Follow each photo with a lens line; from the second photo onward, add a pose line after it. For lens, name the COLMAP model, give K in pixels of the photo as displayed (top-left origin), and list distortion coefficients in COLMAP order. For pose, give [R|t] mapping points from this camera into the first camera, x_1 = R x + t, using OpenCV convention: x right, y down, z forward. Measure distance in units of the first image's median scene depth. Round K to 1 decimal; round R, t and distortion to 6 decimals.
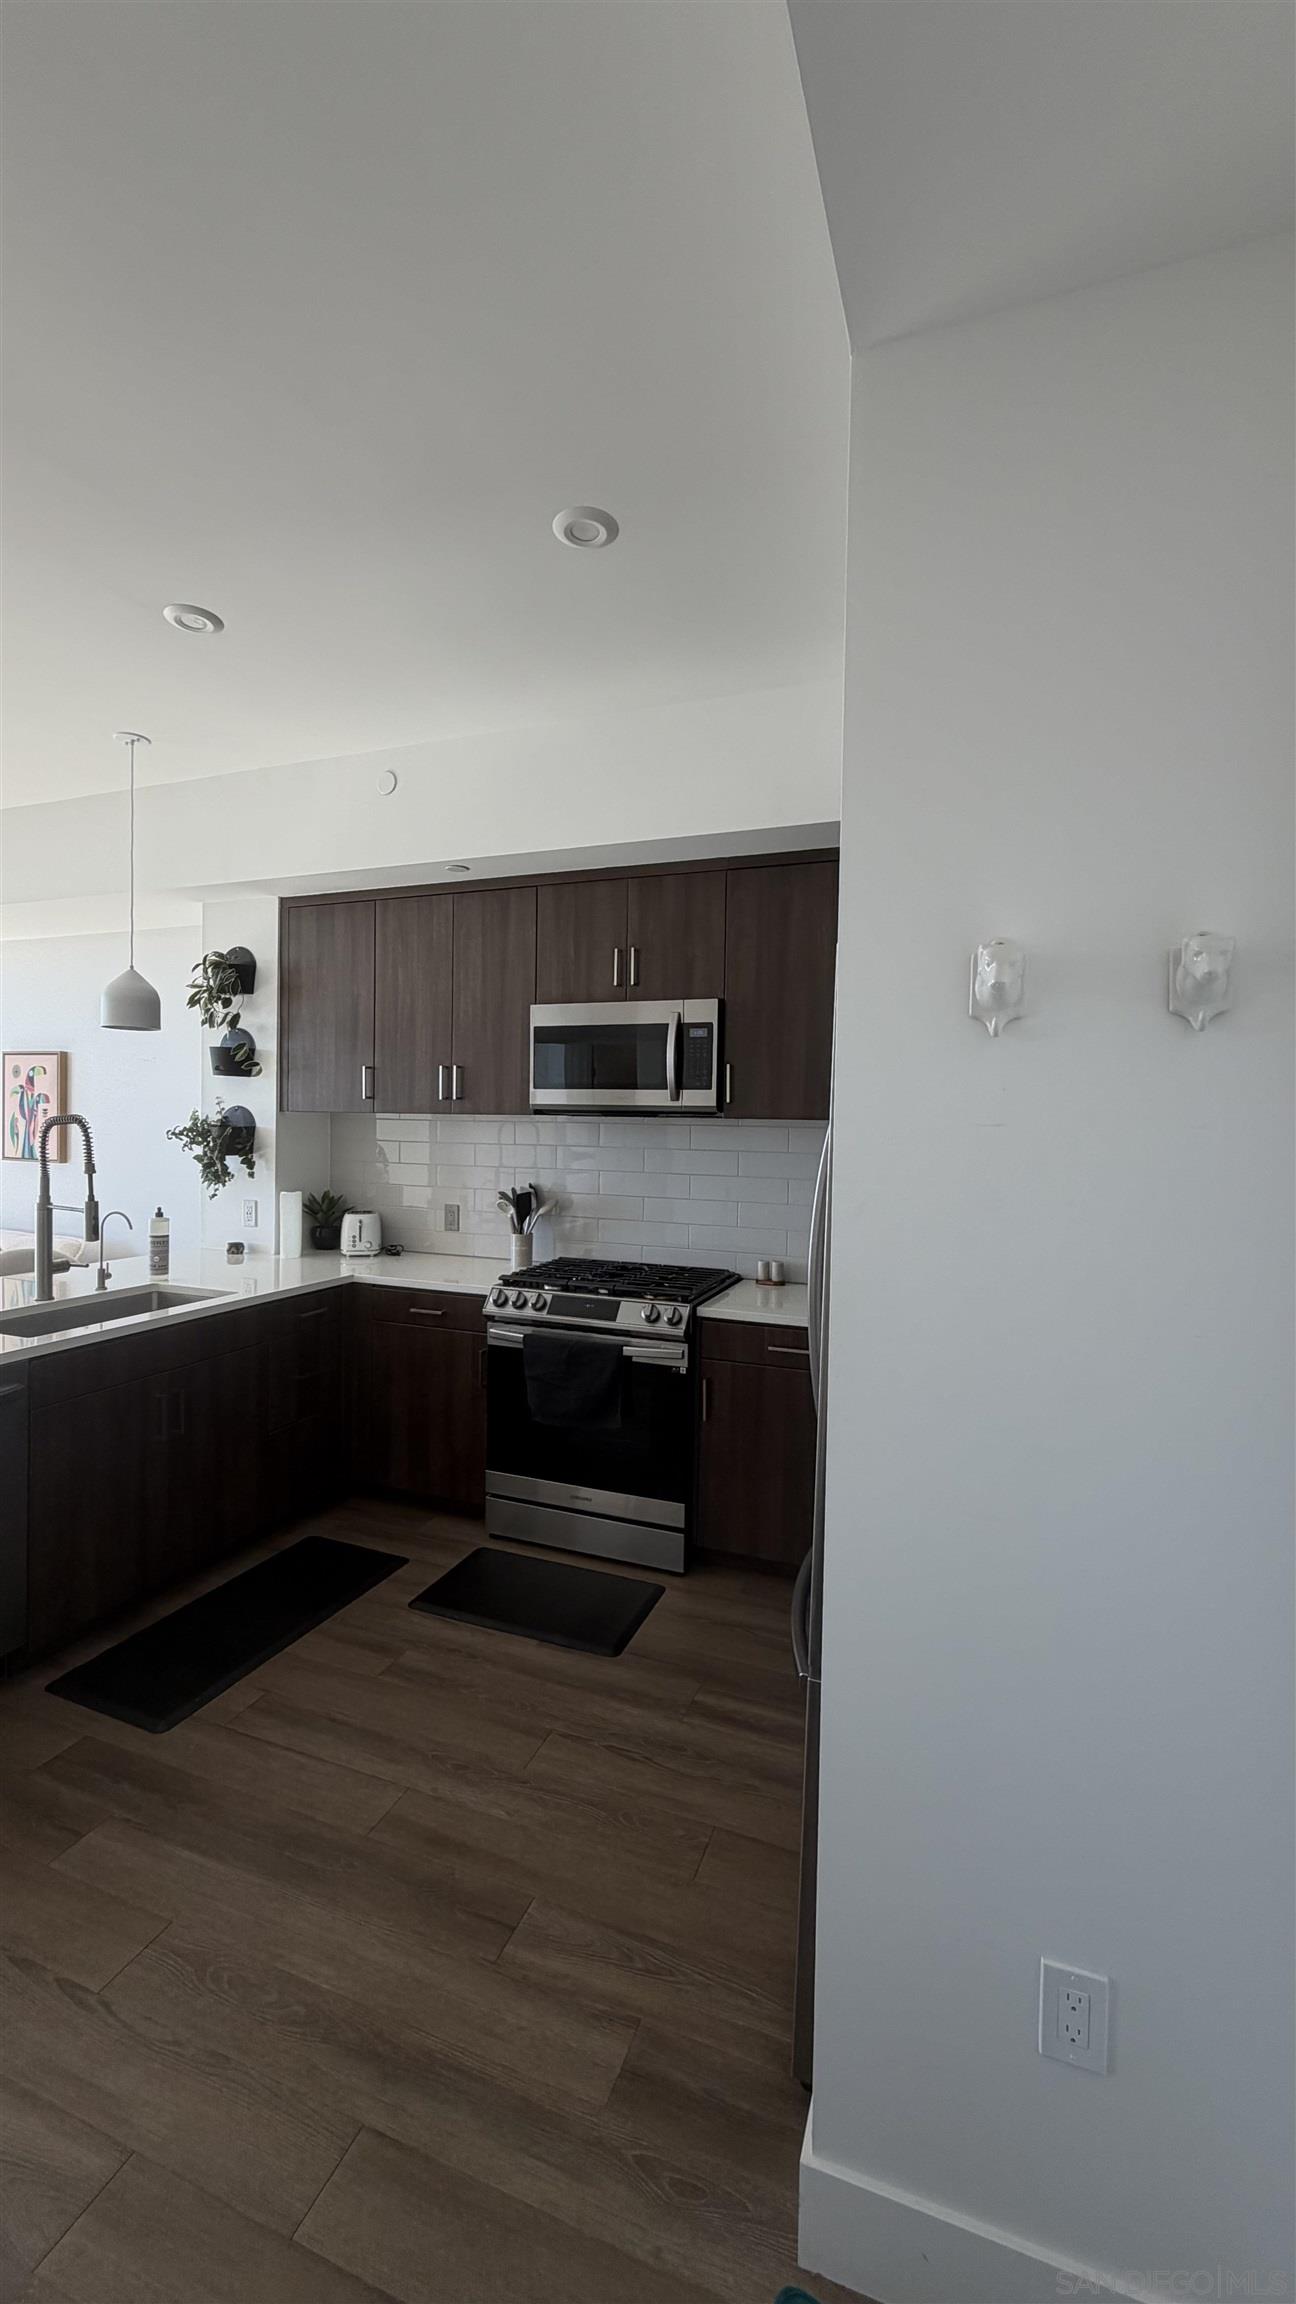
lens RADIAL K [[925.6, 0, 648.0], [0, 925.6, 1155.1], [0, 0, 1]] dist [0.003110, 0.000188]
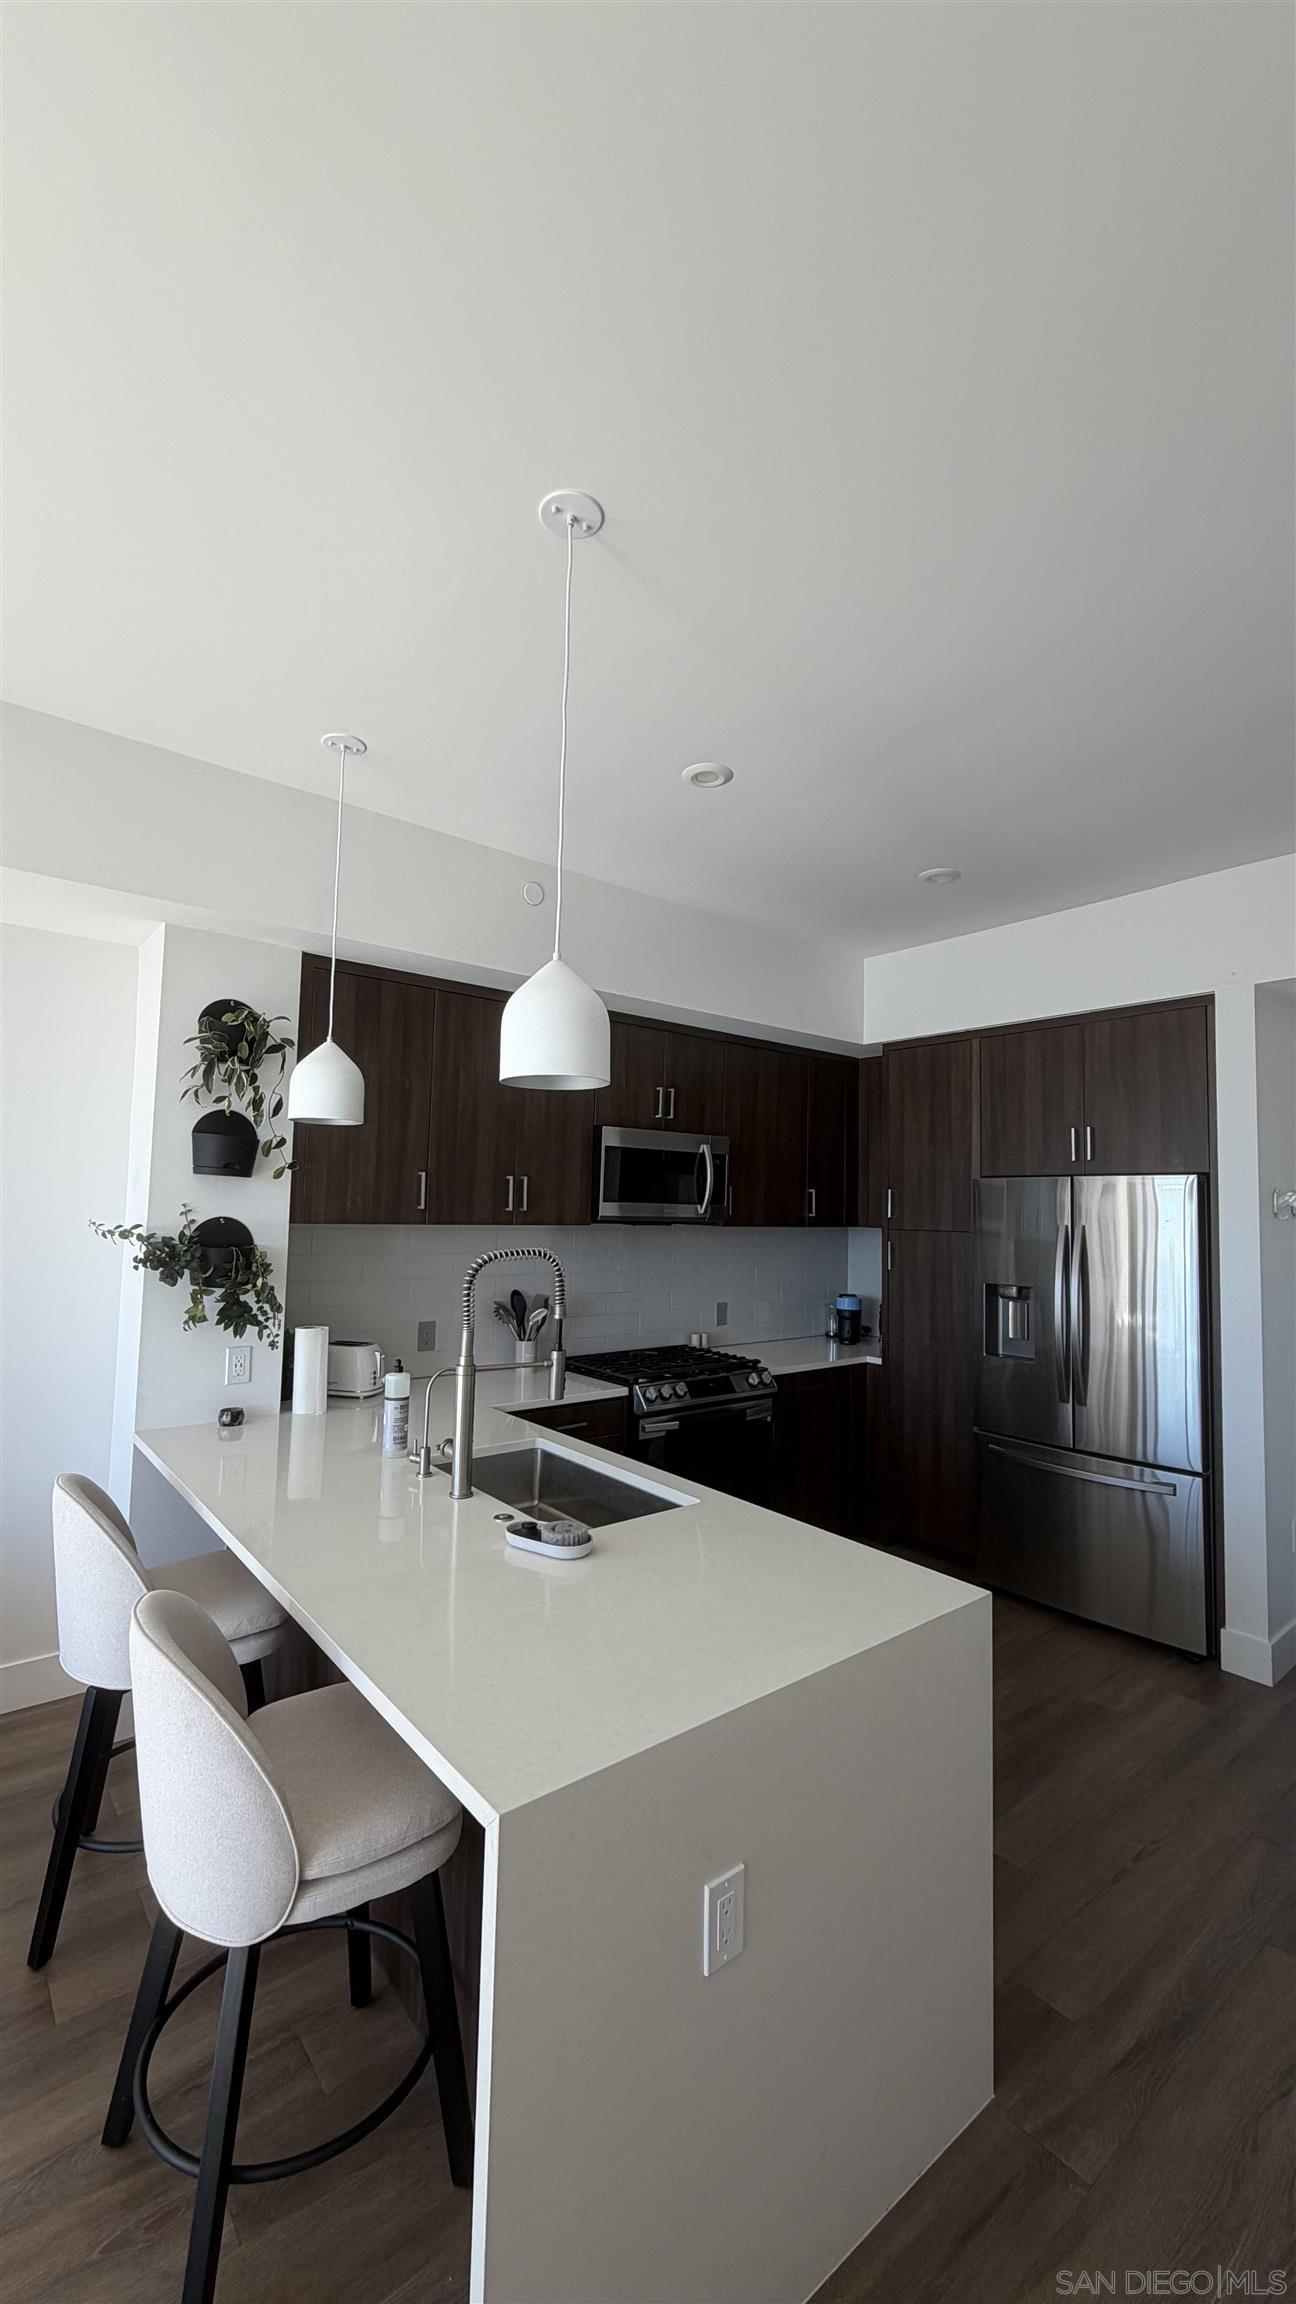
lens RADIAL K [[925.6, 0, 654.3], [0, 925.6, 1150.5], [0, 0, 1]] dist [0.003110, 0.000188]
pose [[0.480524, 0.044496, 0.875852, -1.055227], [0.010130, 0.998364, -0.056278, -0.070637], [-0.876923, 0.035915, 0.479287, 0.417441]]
